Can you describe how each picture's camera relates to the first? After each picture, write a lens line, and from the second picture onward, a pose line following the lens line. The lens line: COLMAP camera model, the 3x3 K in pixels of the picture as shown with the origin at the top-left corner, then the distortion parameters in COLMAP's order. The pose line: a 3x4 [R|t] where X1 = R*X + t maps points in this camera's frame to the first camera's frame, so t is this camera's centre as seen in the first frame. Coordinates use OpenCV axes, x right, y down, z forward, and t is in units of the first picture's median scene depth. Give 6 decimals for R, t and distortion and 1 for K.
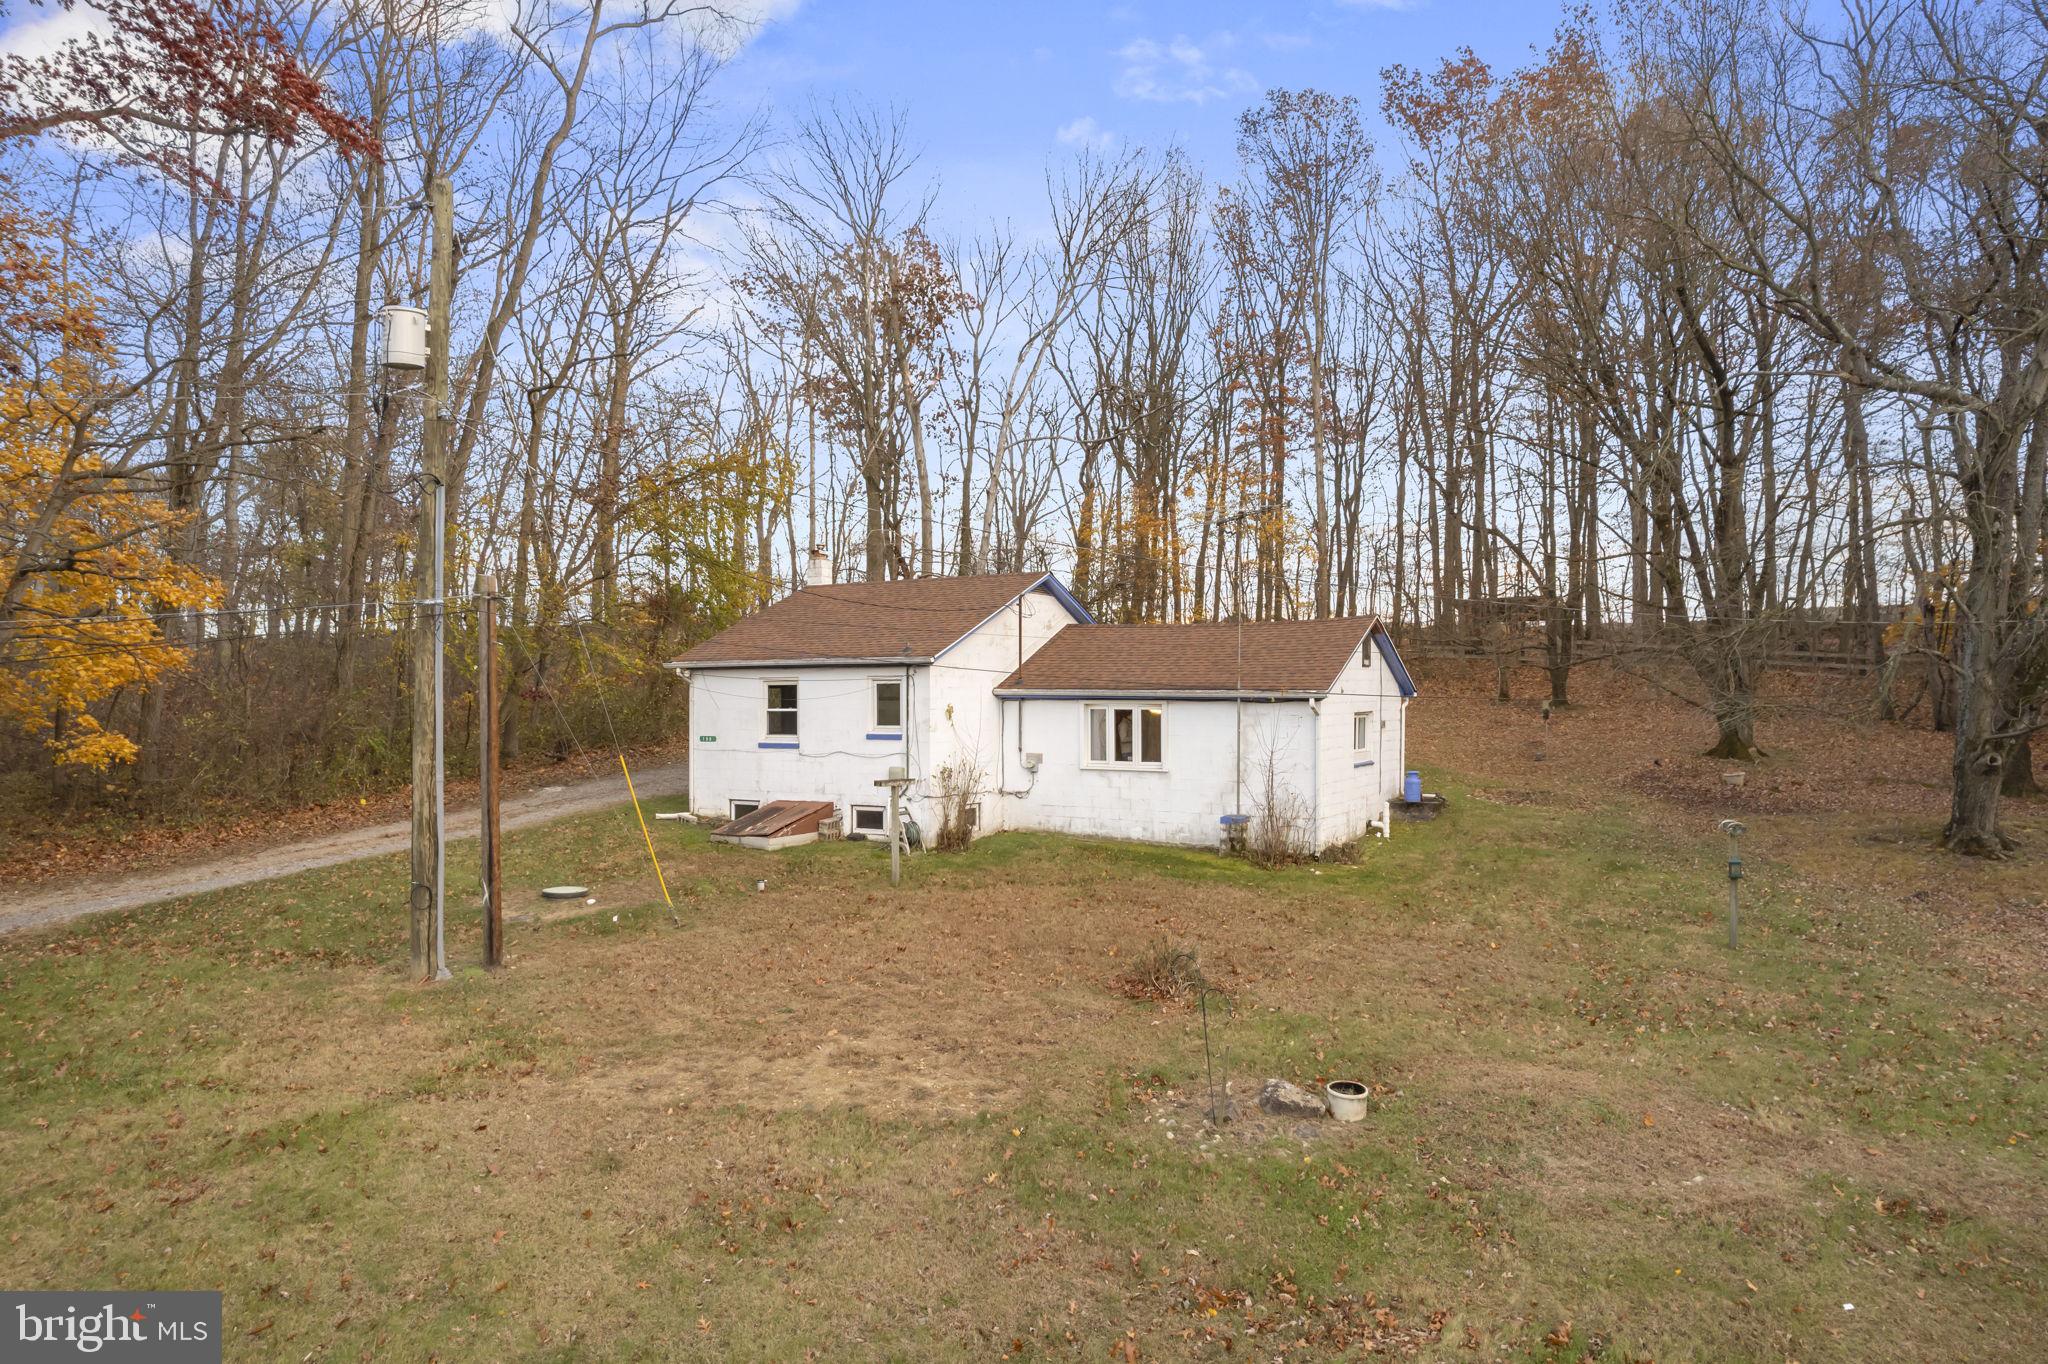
lens RADIAL K [[1383.1, 0, 1015.3], [0, 1383.1, 676.7], [0, 0, 1]] dist [-0.040445, 0.010278]
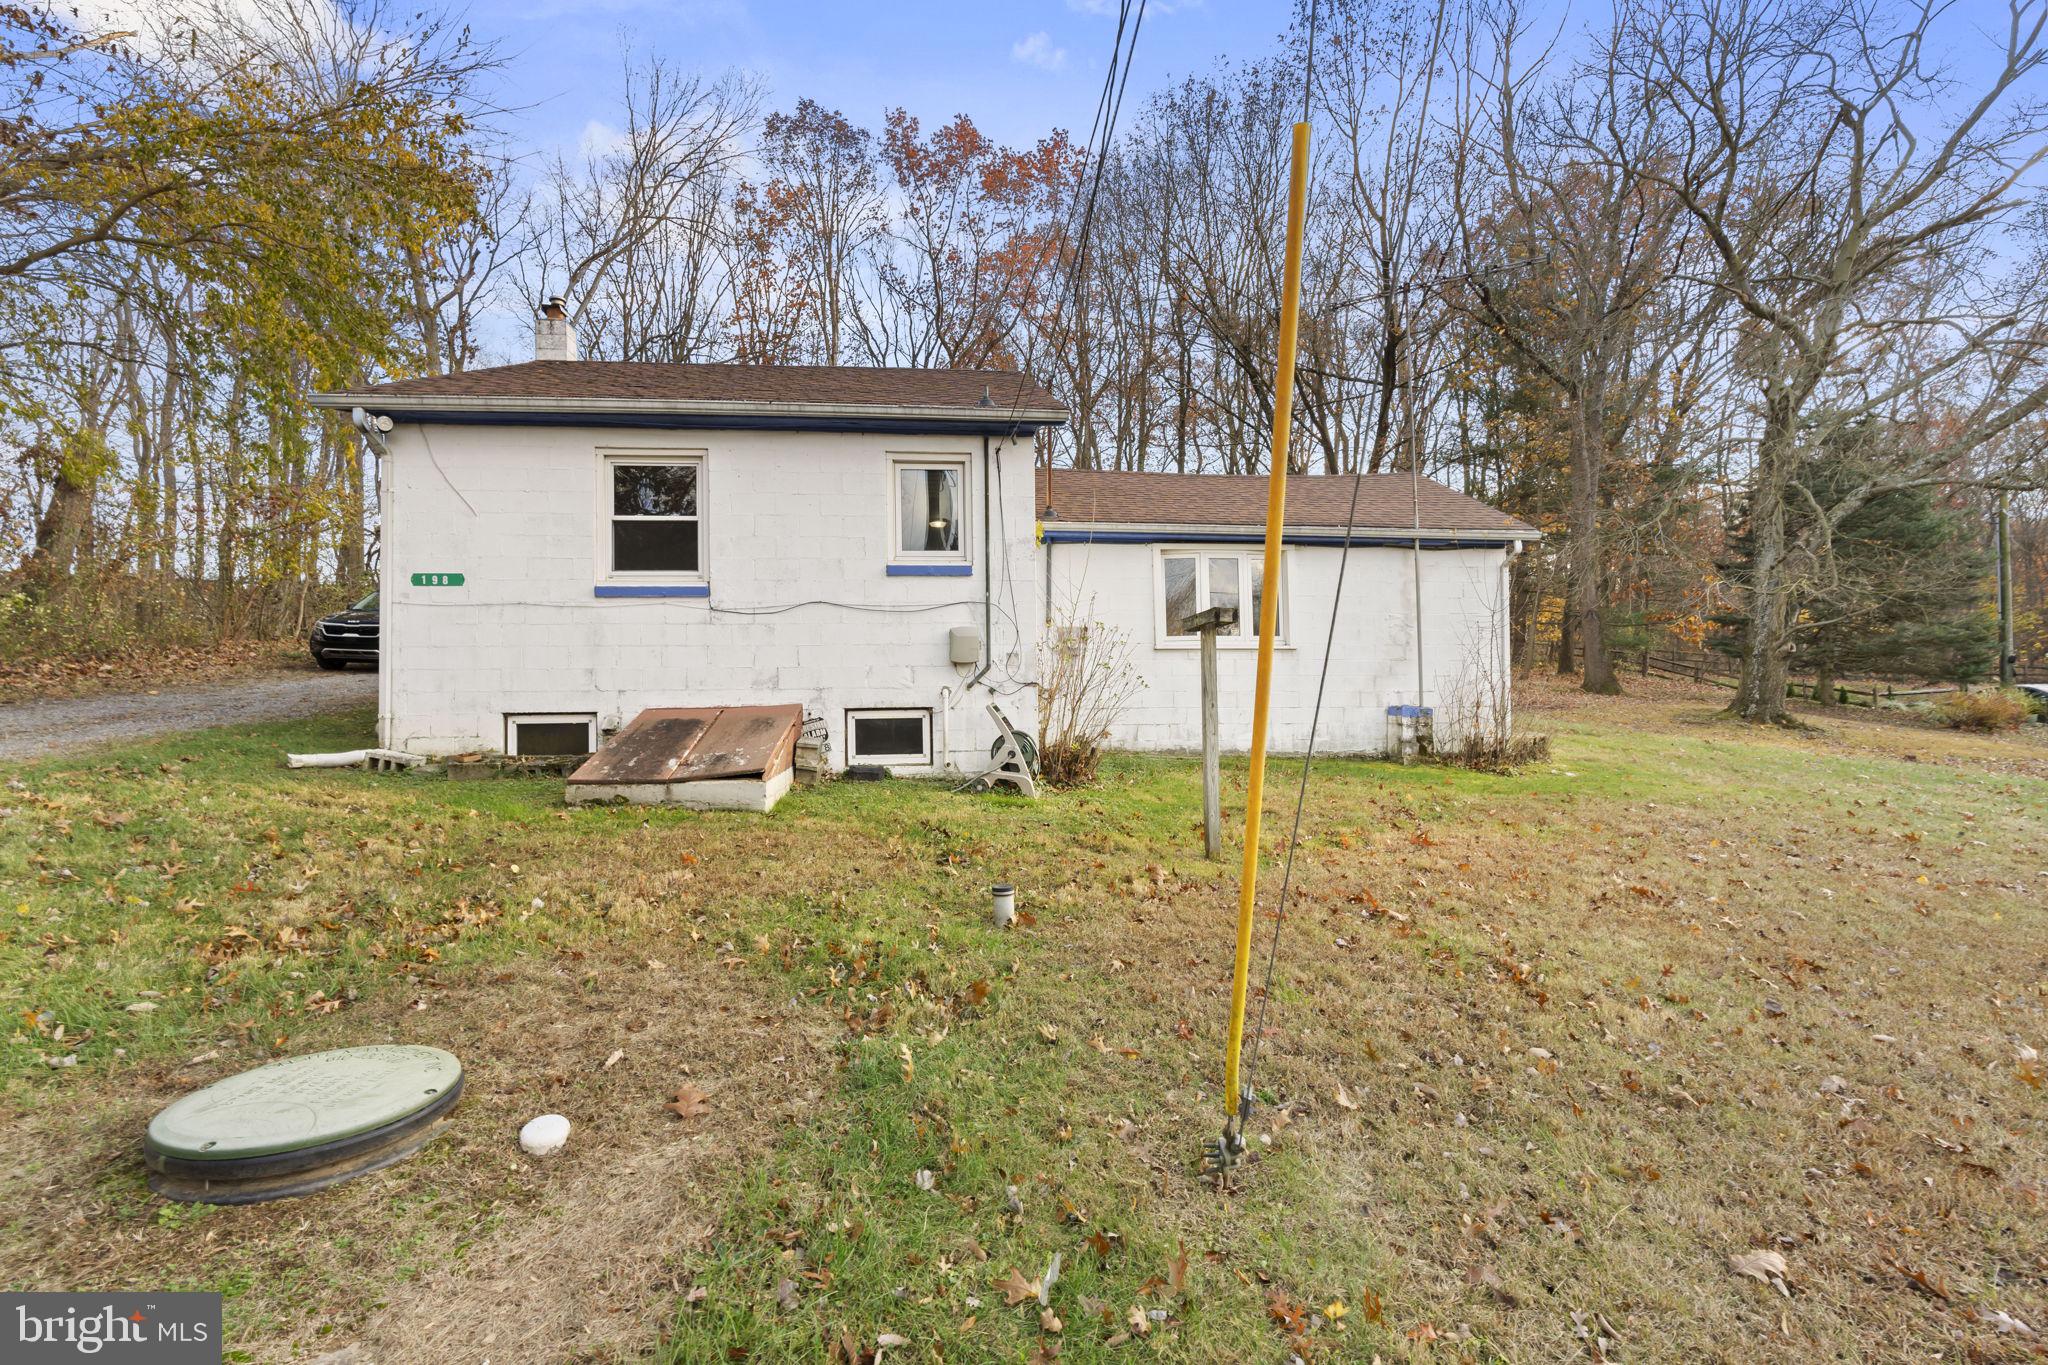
lens RADIAL K [[945.4, 0, 1041.5], [0, 945.4, 671.5], [0, 0, 1]] dist [-0.008995, 0.002898]
pose [[0.801851, 0.003071, 0.597516, -0.264959], [0.001067, 0.999978, -0.006572, 0.081634], [-0.597522, 0.005907, 0.801830, 0.686627]]
